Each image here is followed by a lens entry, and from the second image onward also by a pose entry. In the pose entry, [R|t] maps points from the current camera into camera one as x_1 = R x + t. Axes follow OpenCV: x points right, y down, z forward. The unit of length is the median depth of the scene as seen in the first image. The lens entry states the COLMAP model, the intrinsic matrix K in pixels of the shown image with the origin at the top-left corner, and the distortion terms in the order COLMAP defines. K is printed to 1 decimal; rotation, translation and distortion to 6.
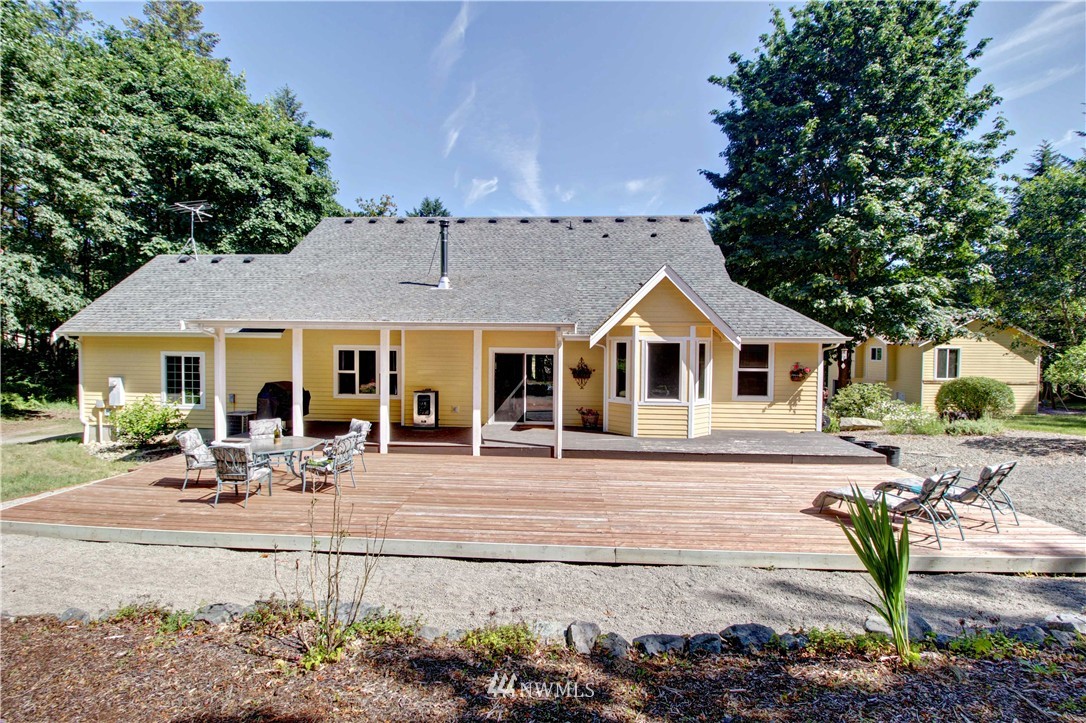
lens RADIAL K [[503.1, 0, 543.0], [0, 503.1, 361.5], [0, 0, 1]] dist [0.001442, -0.012715]
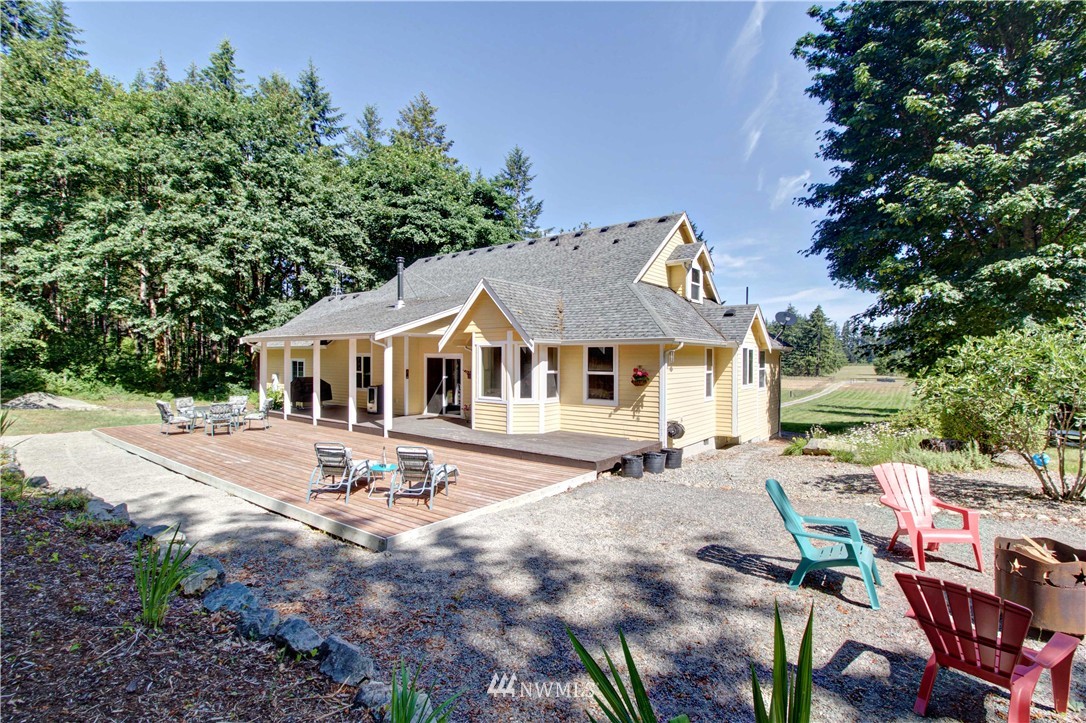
lens RADIAL K [[503.1, 0, 543.0], [0, 503.1, 361.5], [0, 0, 1]] dist [0.001442, -0.012715]
pose [[0.830536, -0.001444, -0.556963, 0.843014], [-0.014273, 0.999613, -0.023876, 0.018255], [0.556782, 0.027780, 0.830194, 0.116566]]
